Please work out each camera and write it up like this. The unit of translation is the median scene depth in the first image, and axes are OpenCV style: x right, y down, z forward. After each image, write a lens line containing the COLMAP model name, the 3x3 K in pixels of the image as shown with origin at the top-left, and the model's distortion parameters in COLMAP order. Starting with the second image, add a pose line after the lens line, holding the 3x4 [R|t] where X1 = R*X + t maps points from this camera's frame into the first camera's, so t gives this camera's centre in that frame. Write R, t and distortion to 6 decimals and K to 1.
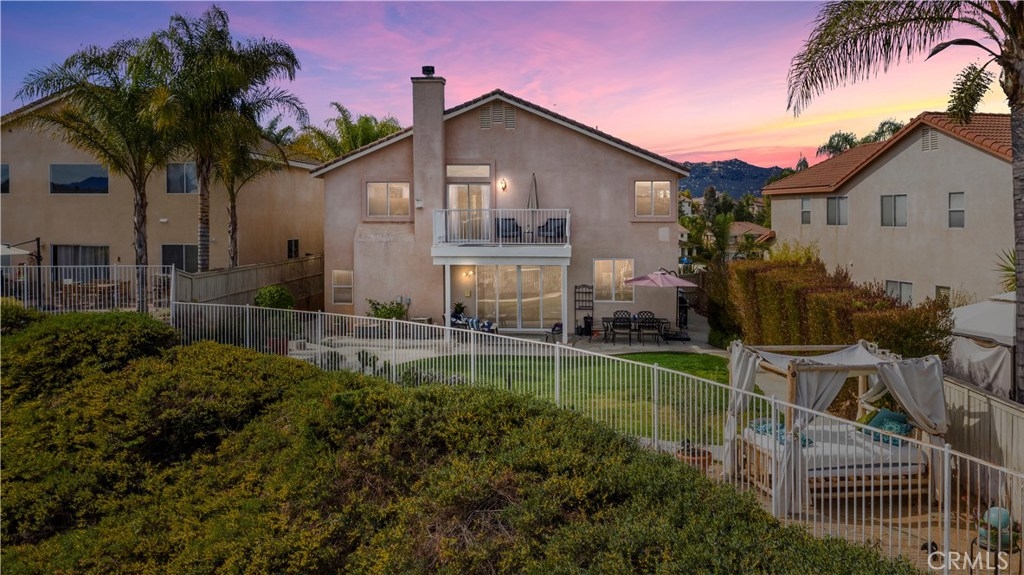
lens RADIAL K [[840.8, 0, 512.0], [0, 840.8, 287.5], [0, 0, 1]] dist [-0.002012, -0.003810]
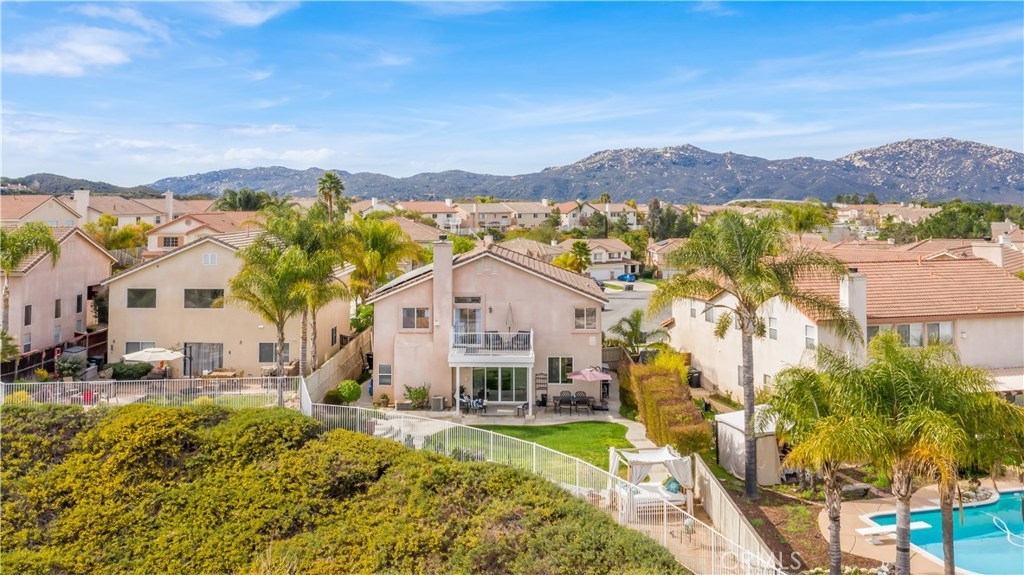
lens RADIAL K [[781.7, 0, 512.0], [0, 781.7, 287.5], [0, 0, 1]] dist [0.004585, 0.002916]
pose [[0.998274, 0.006991, 0.058319, -0.117435], [-0.005327, 0.999575, -0.028647, -0.260187], [-0.058495, 0.028287, 0.997887, -0.962810]]
